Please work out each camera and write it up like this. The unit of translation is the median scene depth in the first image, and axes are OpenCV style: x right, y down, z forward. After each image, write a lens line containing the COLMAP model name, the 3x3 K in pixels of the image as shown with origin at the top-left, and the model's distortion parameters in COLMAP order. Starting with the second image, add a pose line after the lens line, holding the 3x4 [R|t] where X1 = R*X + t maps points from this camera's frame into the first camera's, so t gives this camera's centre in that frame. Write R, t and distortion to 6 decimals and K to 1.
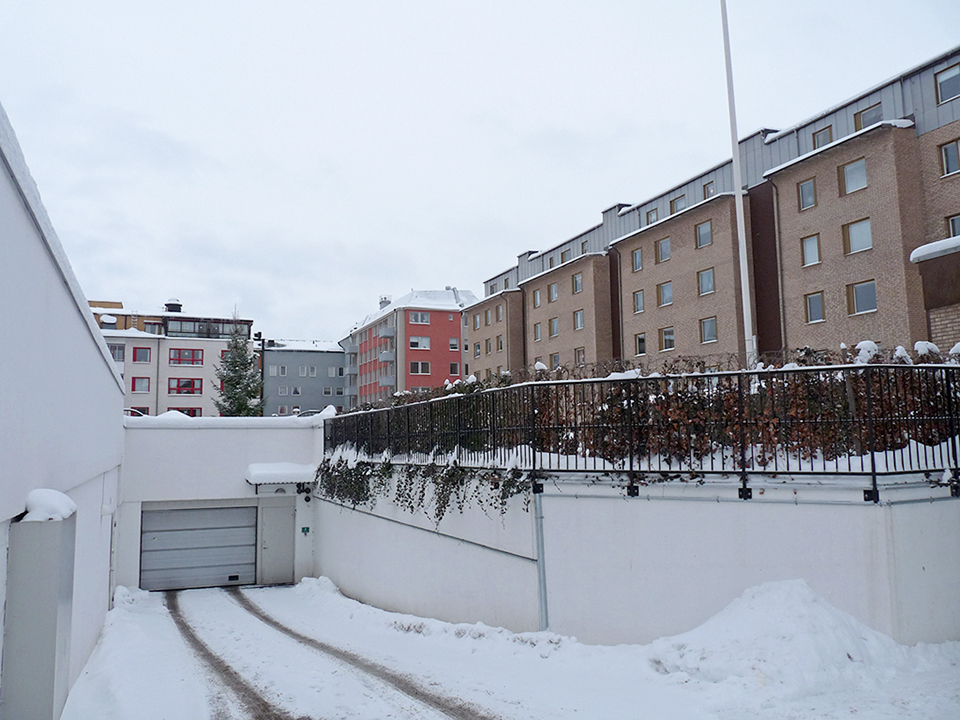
lens RADIAL K [[766.1, 0, 473.1], [0, 766.1, 357.2], [0, 0, 1]] dist [0.018544, -0.093185]
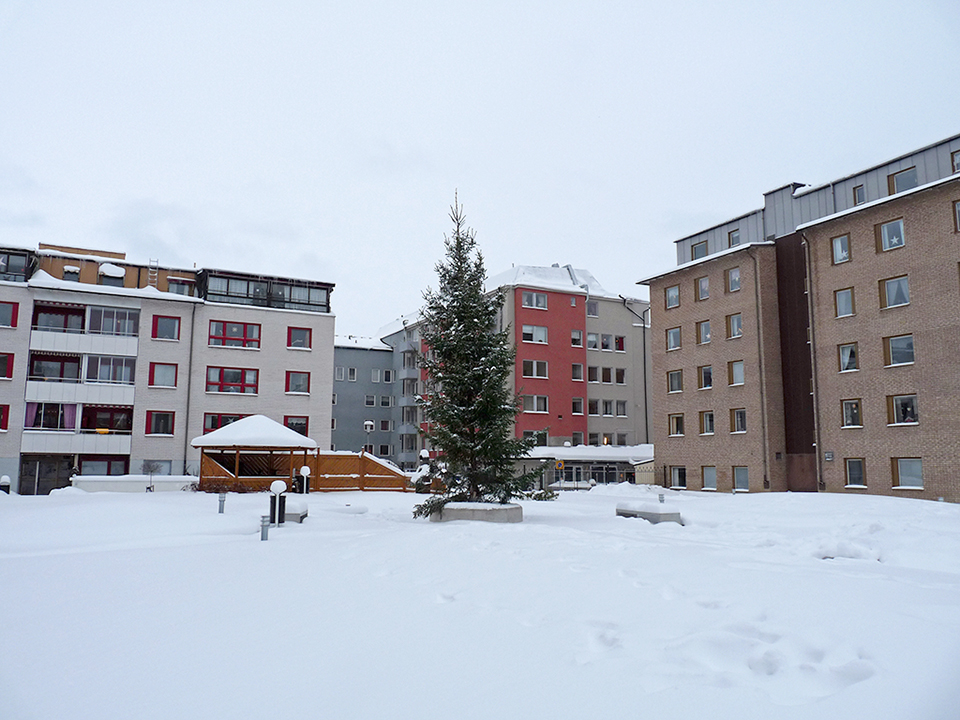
lens RADIAL K [[766.1, 0, 473.1], [0, 766.1, 357.2], [0, 0, 1]] dist [0.018544, -0.093185]
pose [[0.997631, 0.029764, 0.062015, -0.214506], [-0.028049, 0.999205, -0.028346, 0.031084], [-0.062809, 0.026539, 0.997673, 0.349644]]
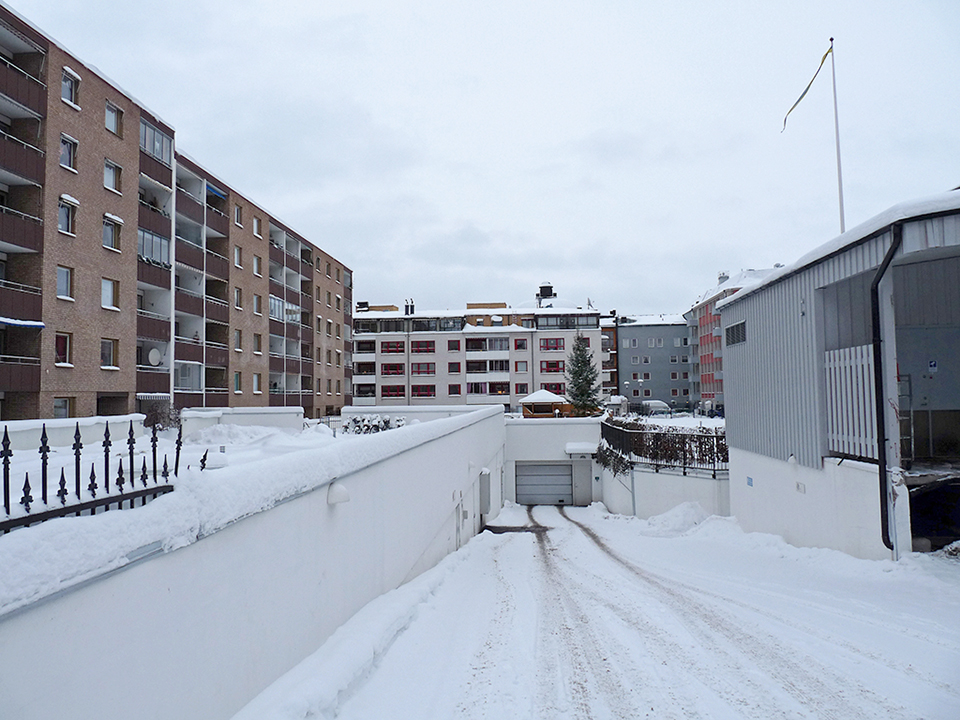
lens RADIAL K [[766.1, 0, 473.1], [0, 766.1, 357.2], [0, 0, 1]] dist [0.018544, -0.093185]
pose [[0.886305, -0.024460, -0.462455, 0.113850], [0.054625, 0.997155, 0.051949, -0.054226], [0.459869, -0.071305, 0.885119, -0.228367]]
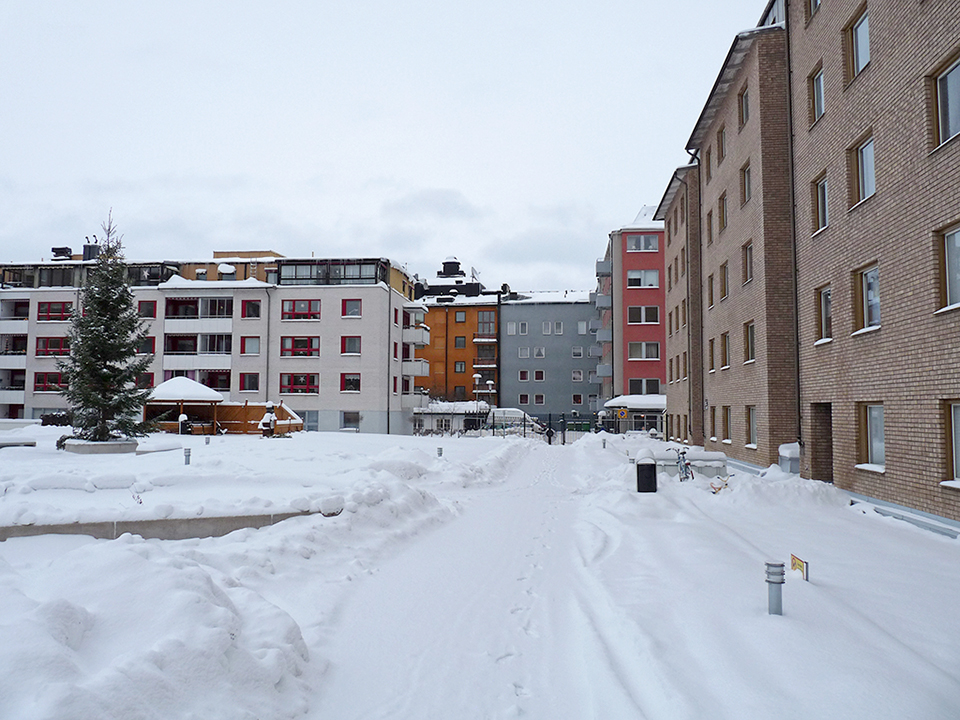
lens RADIAL K [[766.1, 0, 473.1], [0, 766.1, 357.2], [0, 0, 1]] dist [0.018544, -0.093185]
pose [[0.871218, -0.014938, -0.490669, 0.171246], [0.036952, 0.998697, 0.035207, 0.027468], [0.489503, -0.048804, 0.870635, 0.390154]]
